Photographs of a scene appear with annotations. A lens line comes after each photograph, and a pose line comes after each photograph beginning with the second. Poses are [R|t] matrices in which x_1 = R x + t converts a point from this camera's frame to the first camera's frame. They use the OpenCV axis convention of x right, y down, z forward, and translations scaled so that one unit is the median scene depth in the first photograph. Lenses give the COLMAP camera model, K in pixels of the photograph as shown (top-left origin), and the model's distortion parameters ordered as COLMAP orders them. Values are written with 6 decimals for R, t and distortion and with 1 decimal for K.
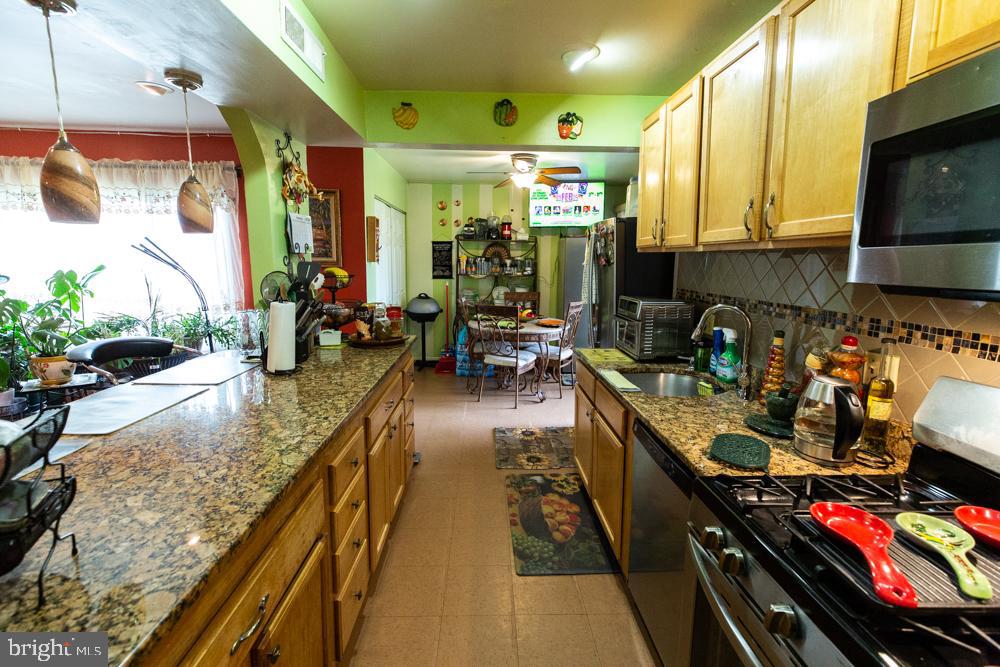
lens RADIAL K [[454.0, 0, 503.1], [0, 454.0, 331.7], [0, 0, 1]] dist [0.004514, 0.000678]
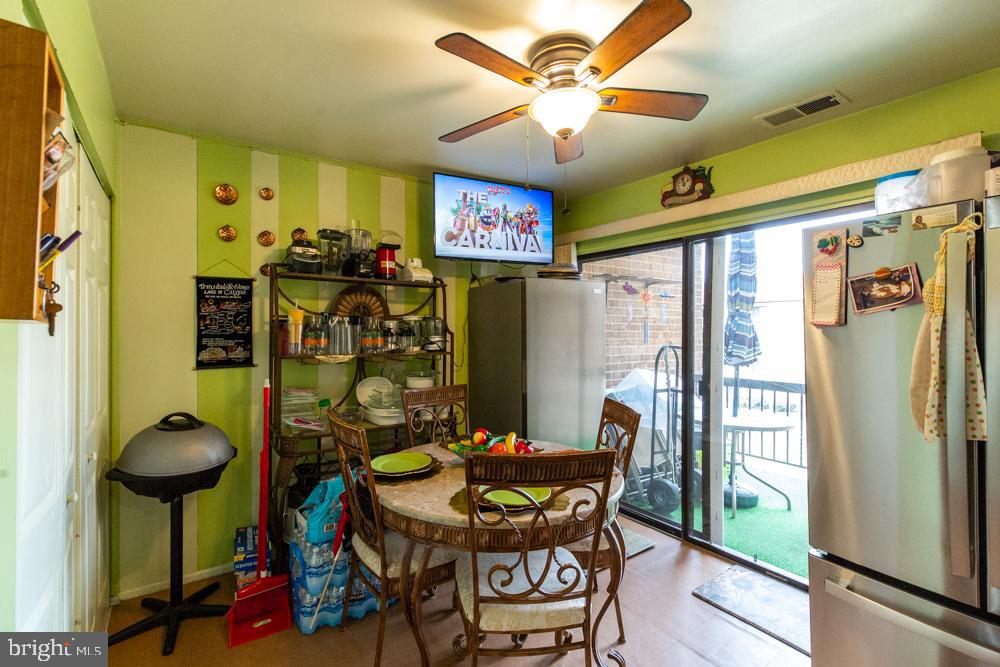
lens RADIAL K [[454.0, 0, 501.5], [0, 454.0, 325.0], [0, 0, 1]] dist [0.004514, 0.000678]
pose [[0.820090, -0.008533, 0.572171, -0.167163], [0.098019, 0.987205, -0.125768, -0.081155], [-0.563777, 0.159225, 0.810433, 0.538836]]
